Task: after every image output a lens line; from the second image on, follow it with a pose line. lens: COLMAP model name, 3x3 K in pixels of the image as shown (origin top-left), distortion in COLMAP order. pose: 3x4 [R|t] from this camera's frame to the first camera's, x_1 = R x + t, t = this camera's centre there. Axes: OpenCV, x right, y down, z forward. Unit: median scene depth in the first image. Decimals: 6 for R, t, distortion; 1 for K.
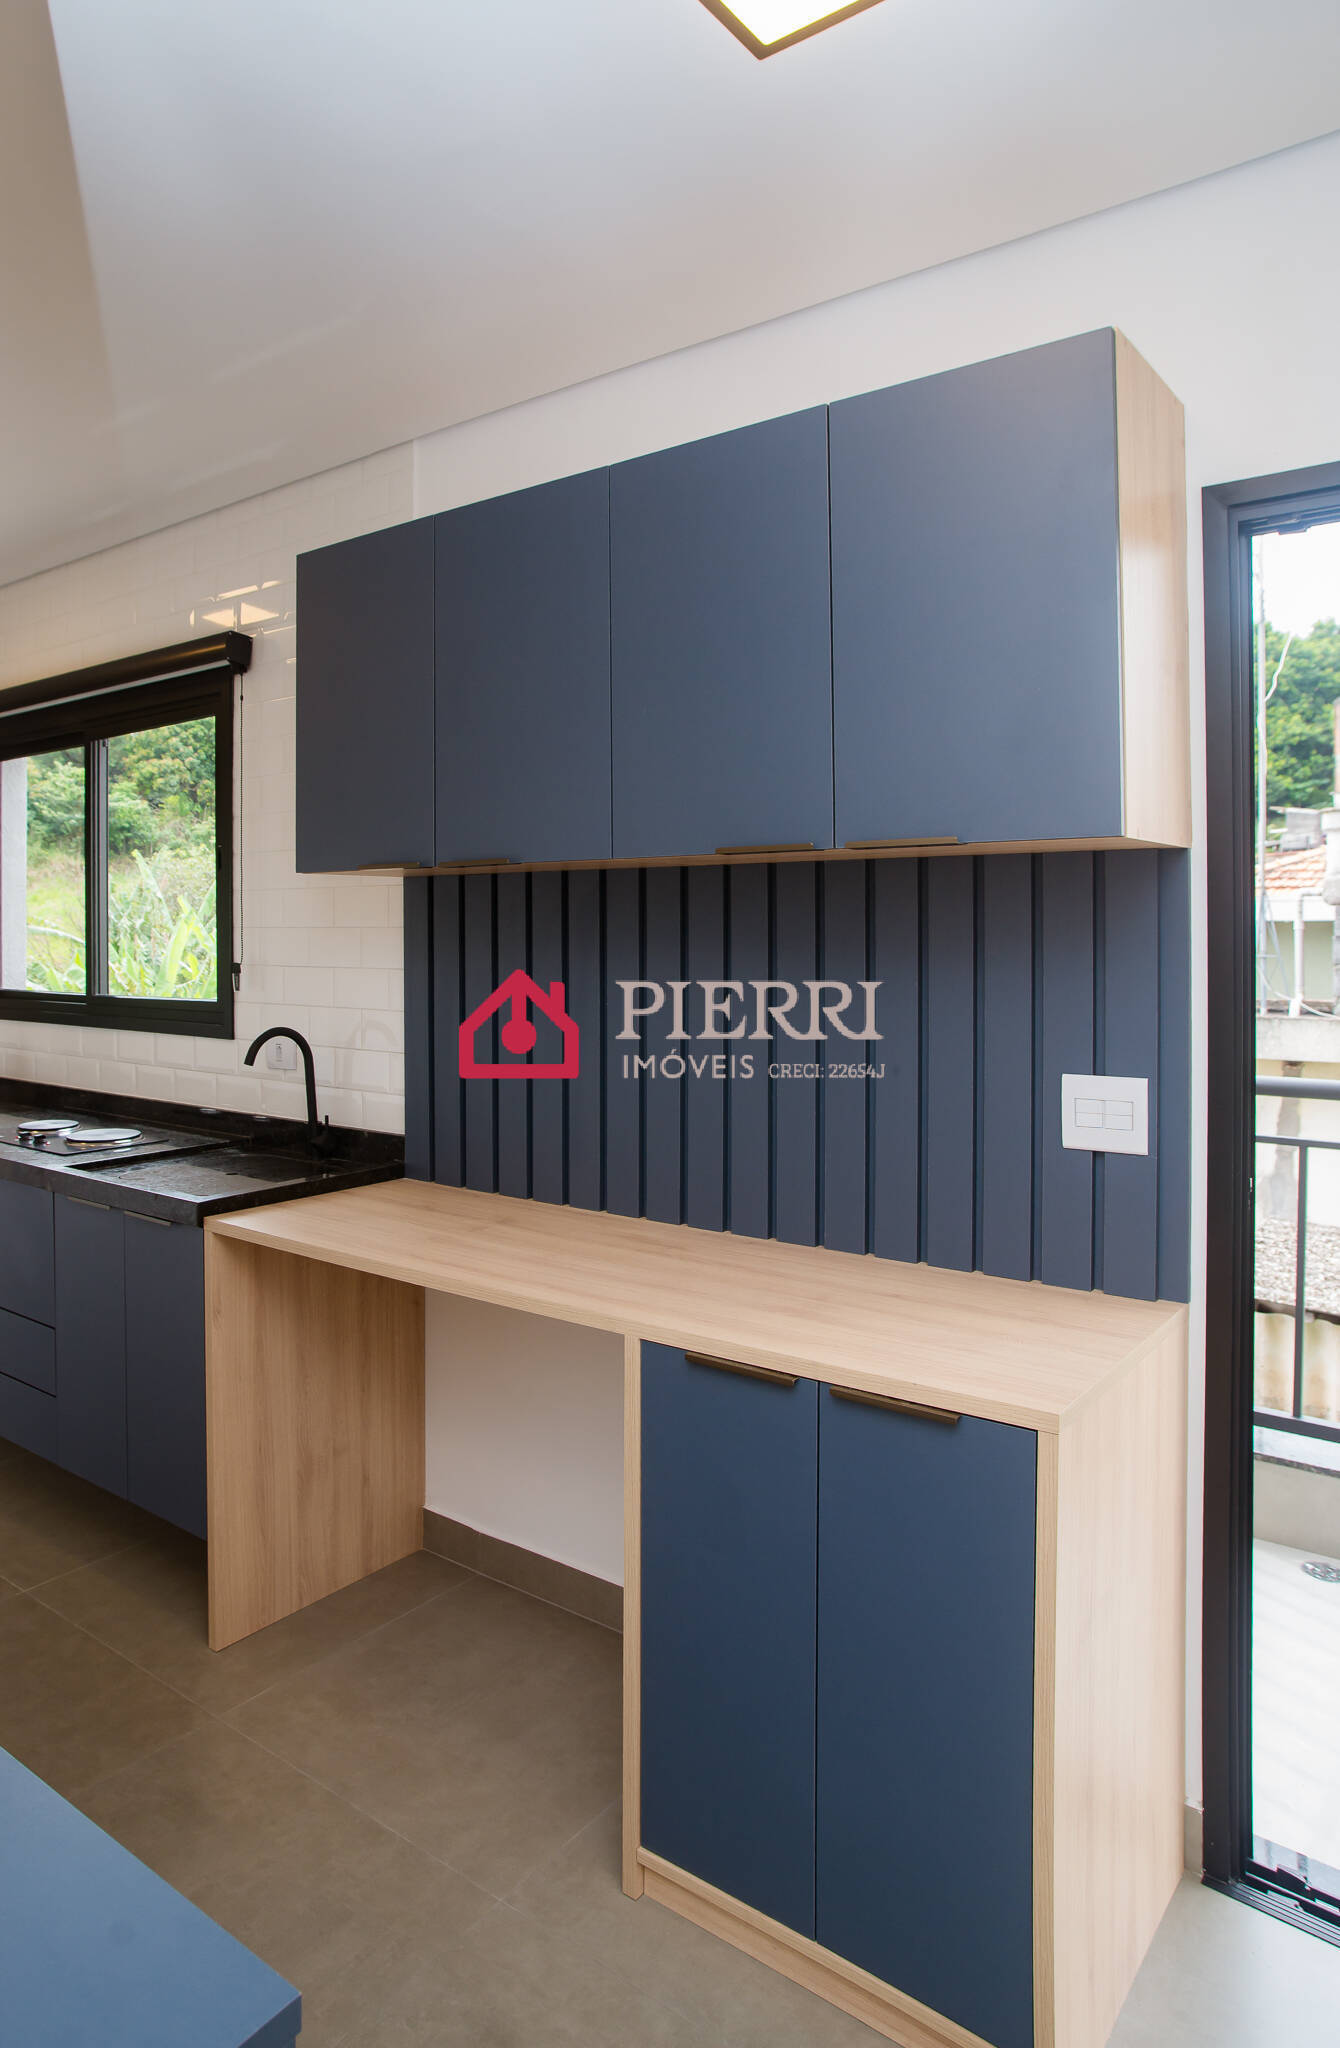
lens RADIAL K [[1282.9, 0, 590.3], [0, 1282.9, 945.1], [0, 0, 1]] dist [-0.044794, 0.009250]
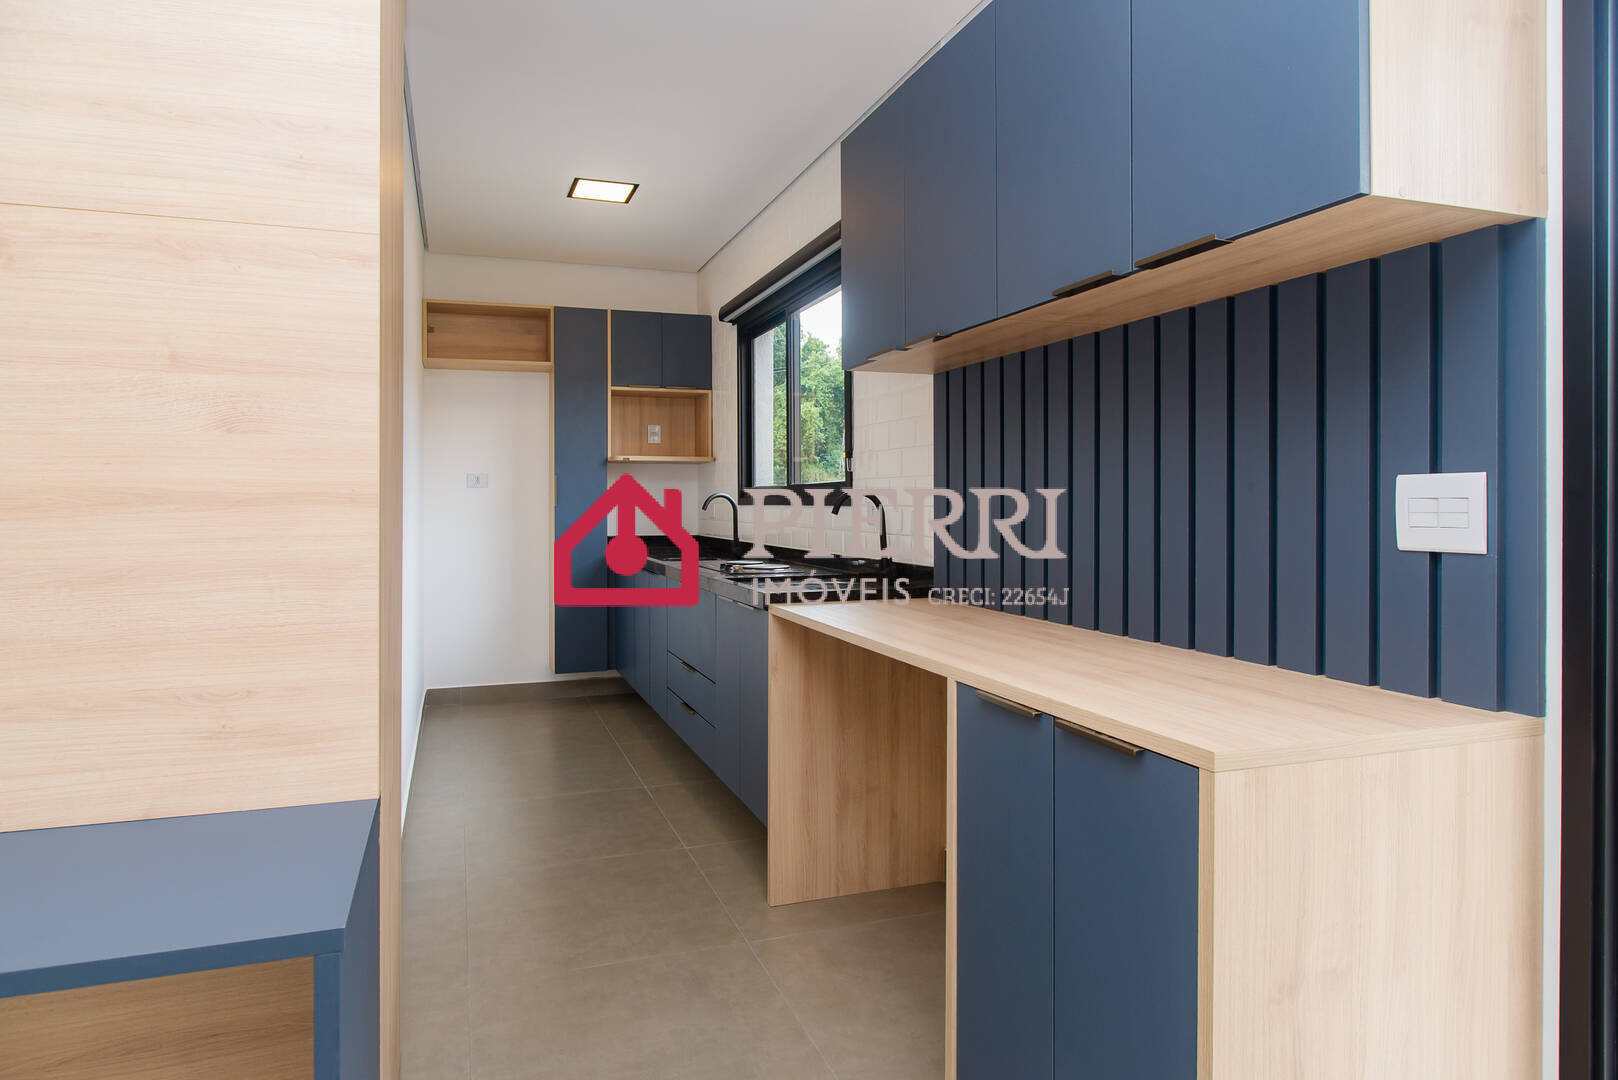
lens RADIAL K [[923.0, 0, 777.7], [0, 923.0, 507.7], [0, 0, 1]] dist [0.008323, -0.003722]
pose [[0.847513, 0.004564, -0.530755, 0.255224], [-0.004864, 0.999988, 0.000831, 0.095032], [0.530753, 0.001877, 0.847525, 0.097421]]
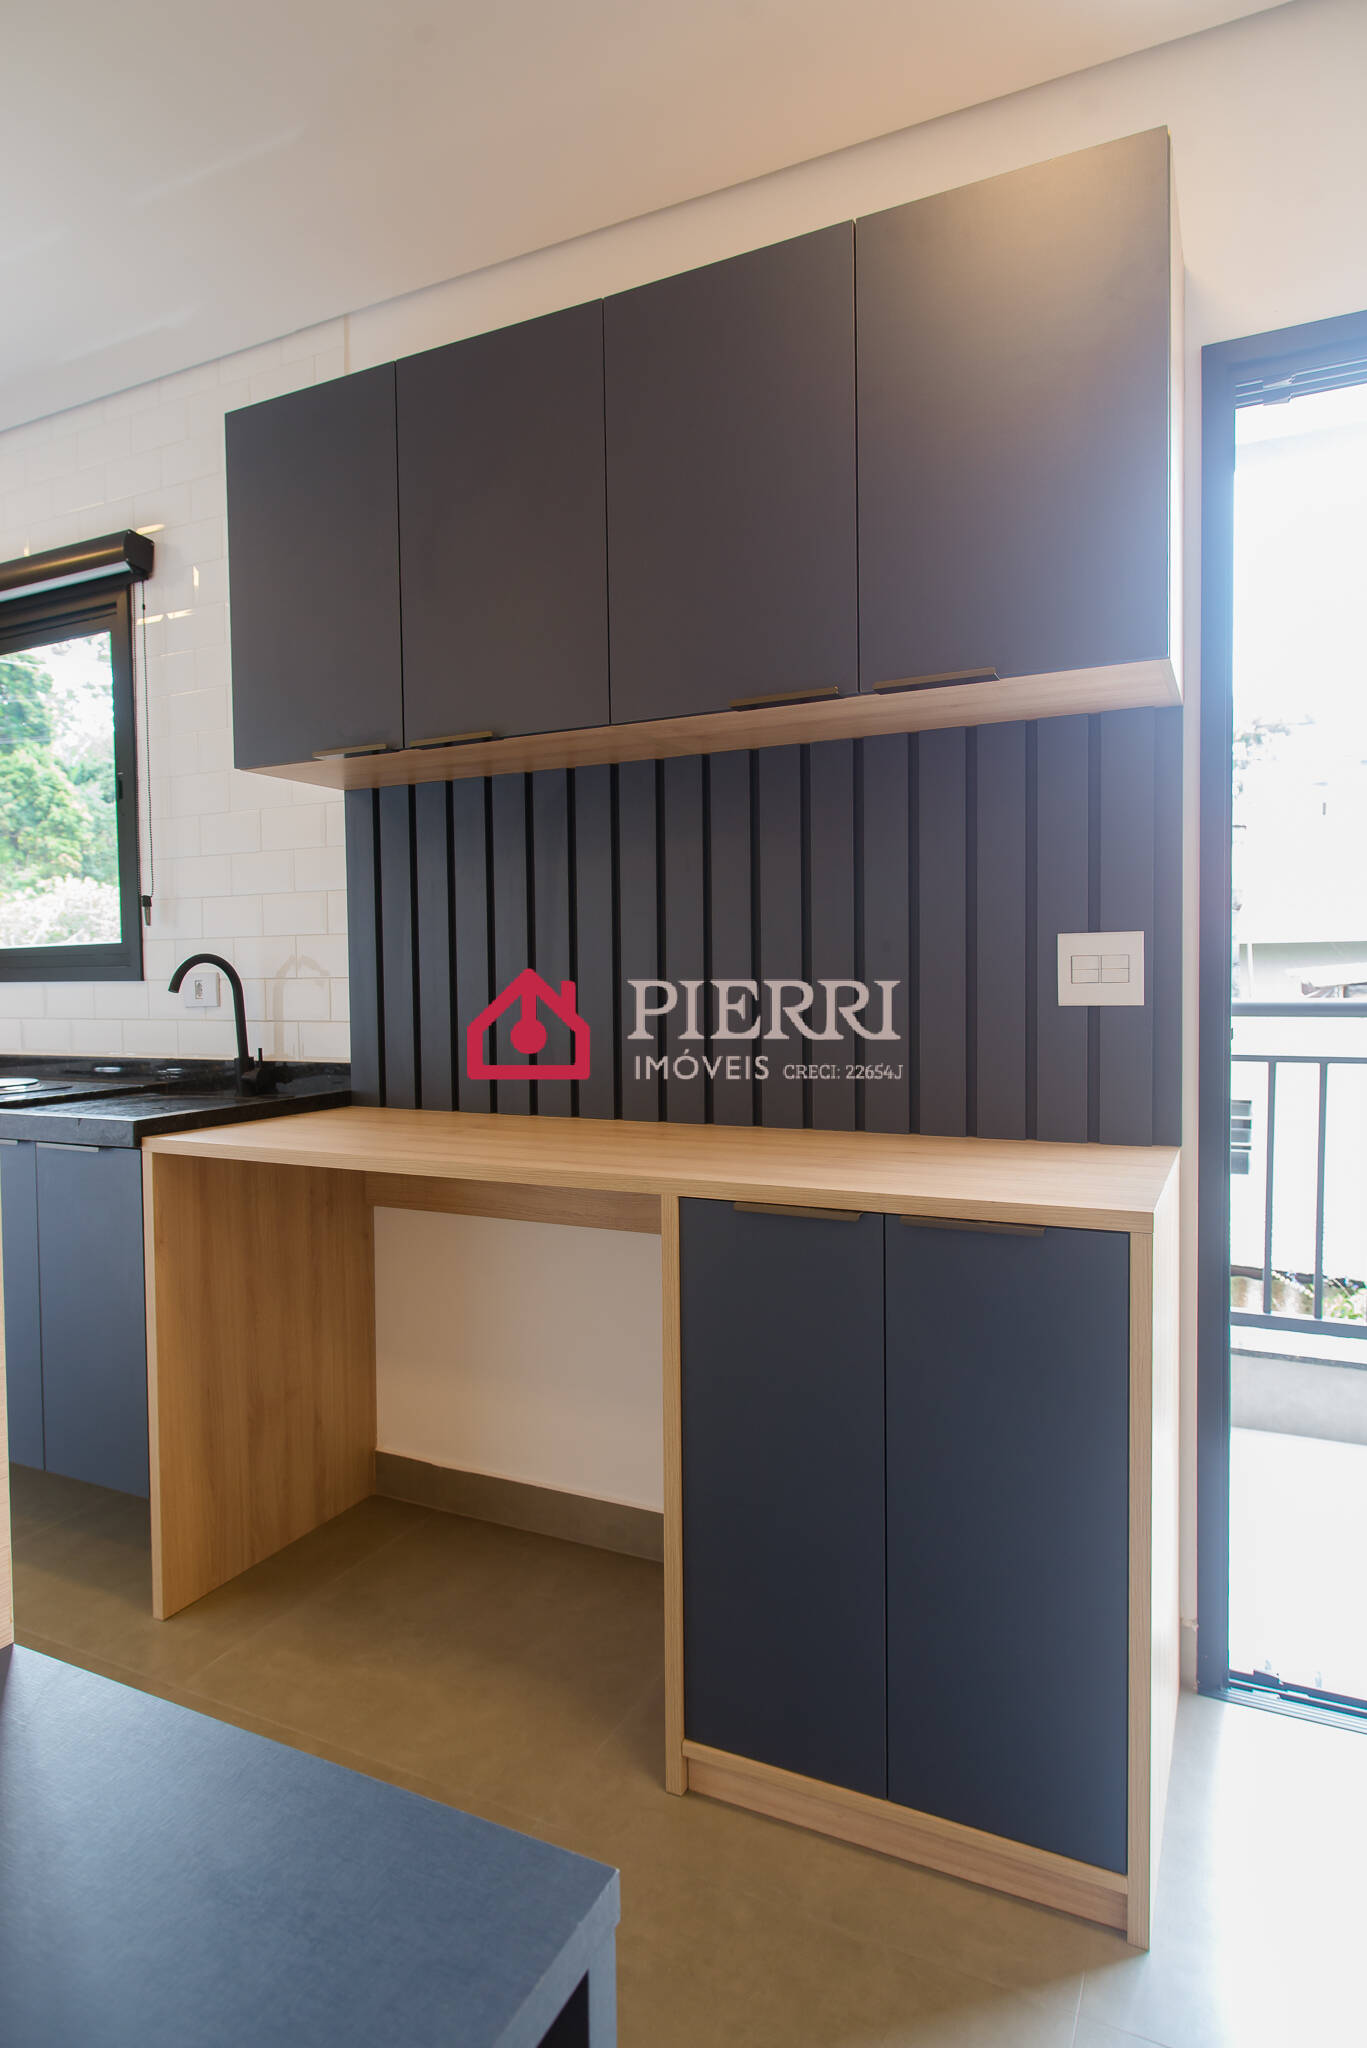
lens RADIAL K [[1168.3, 0, 672.2], [0, 1168.3, 1013.7], [0, 0, 1]] dist [0.008323, -0.003722]
pose [[0.978427, -0.017379, 0.205862, -0.096959], [0.012597, 0.999620, 0.024516, 0.102815], [-0.206210, -0.021394, 0.978274, 0.103691]]
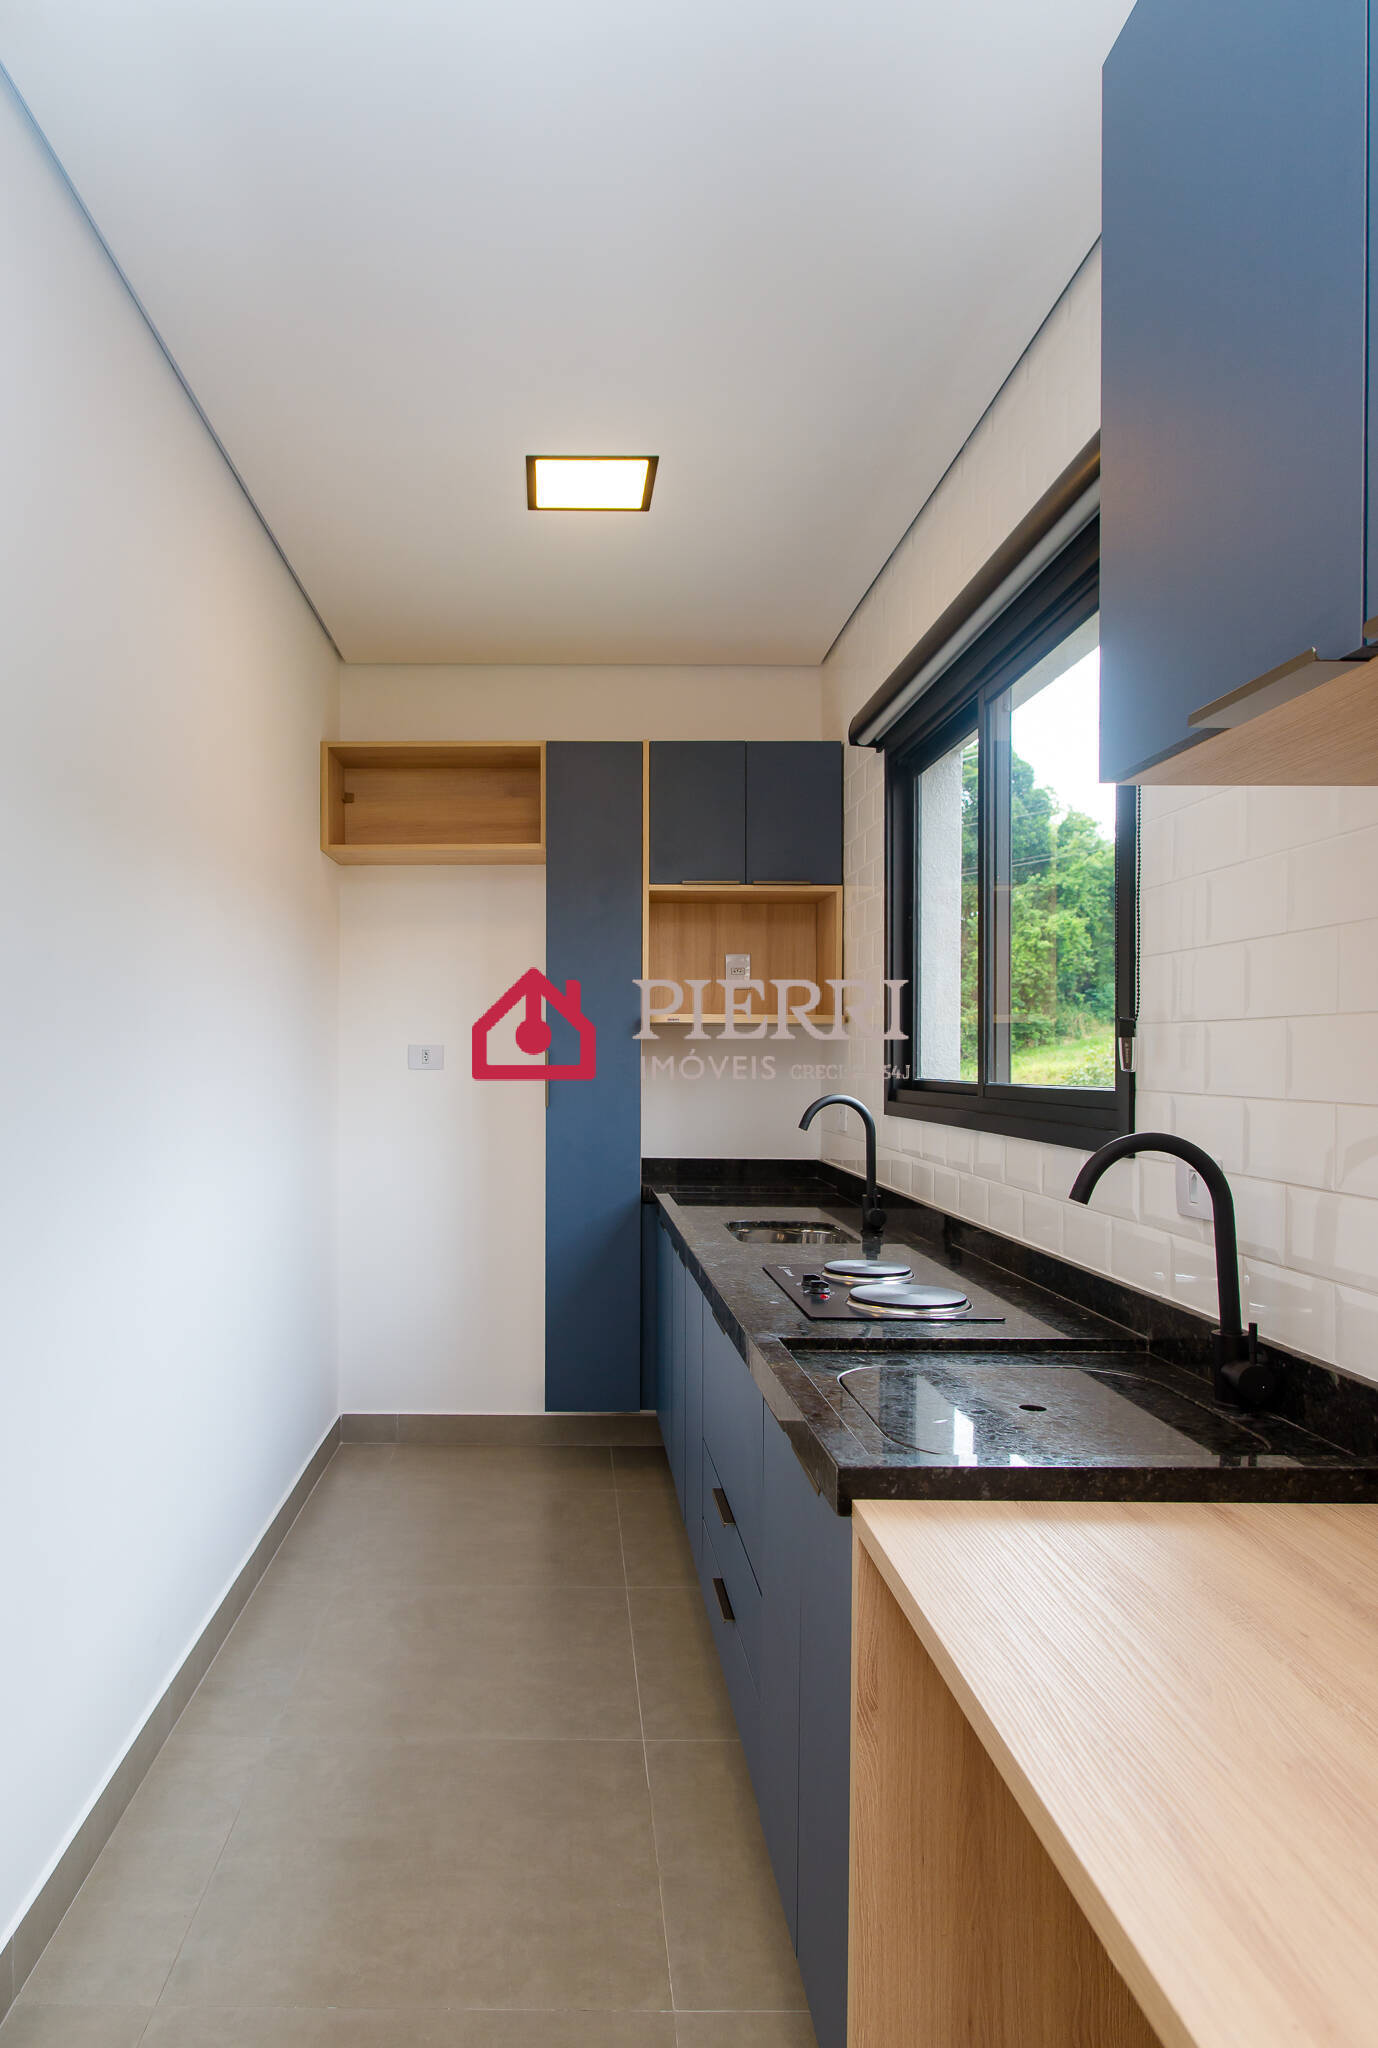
lens RADIAL K [[1305.4, 0, 560.0], [0, 1305.4, 1080.0], [0, 0, 1]] dist [0.002909, 0.001652]
pose [[0.624993, 0.018223, -0.780417, 0.014162], [-0.012911, 0.999832, 0.013007, 0.044880], [0.780523, 0.001947, 0.625124, 0.564864]]
